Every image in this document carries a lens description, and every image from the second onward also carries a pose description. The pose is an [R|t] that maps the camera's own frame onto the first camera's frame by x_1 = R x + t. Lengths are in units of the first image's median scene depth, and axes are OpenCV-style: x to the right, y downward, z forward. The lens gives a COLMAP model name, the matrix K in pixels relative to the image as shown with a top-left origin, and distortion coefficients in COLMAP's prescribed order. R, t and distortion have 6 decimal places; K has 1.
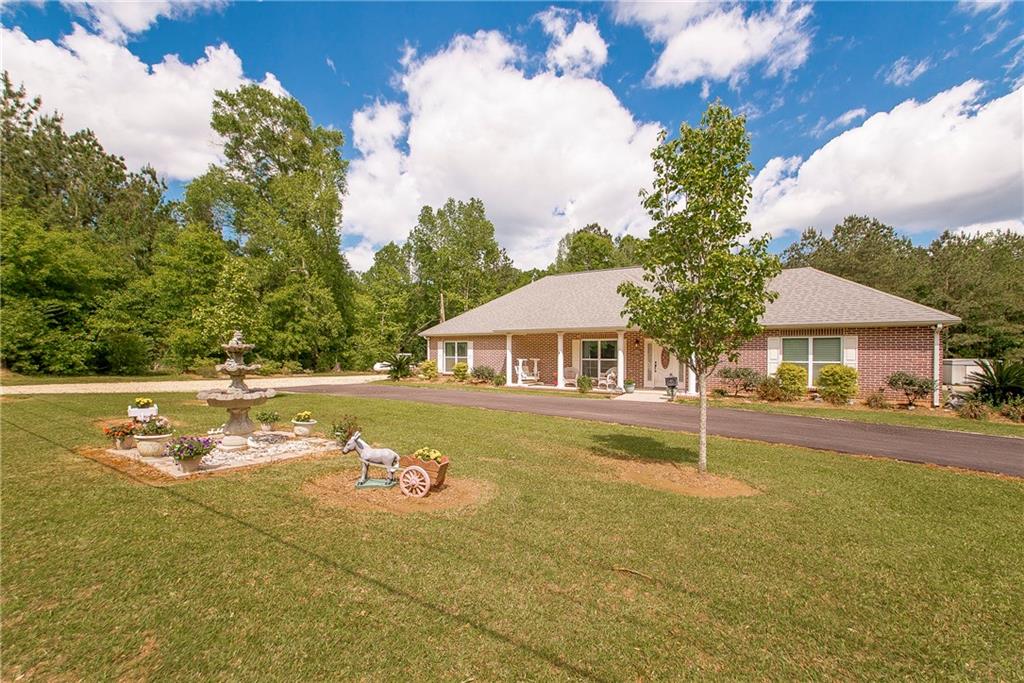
lens RADIAL K [[446.0, 0, 512.0], [0, 446.0, 341.5], [0, 0, 1]] dist [-0.000082, -0.000789]
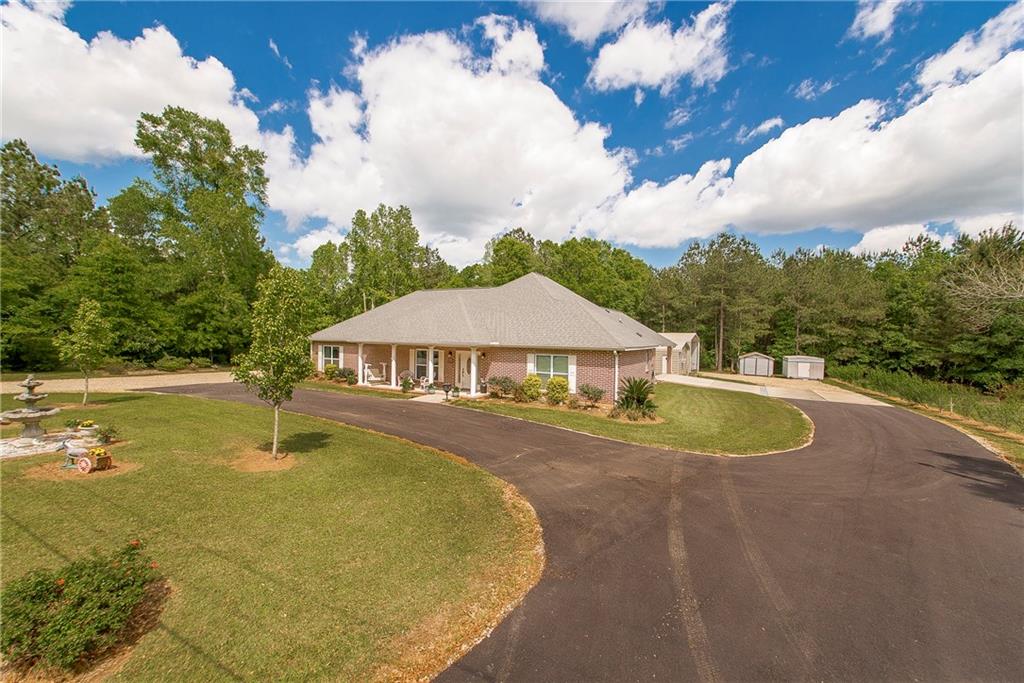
lens RADIAL K [[427.5, 0, 507.9], [0, 427.5, 348.3], [0, 0, 1]] dist [0.013107, -0.000384]
pose [[0.998484, 0.011713, 0.053782, 0.141130], [-0.014867, 0.998170, 0.058617, -0.033152], [-0.052997, -0.059328, 0.996831, -0.094919]]
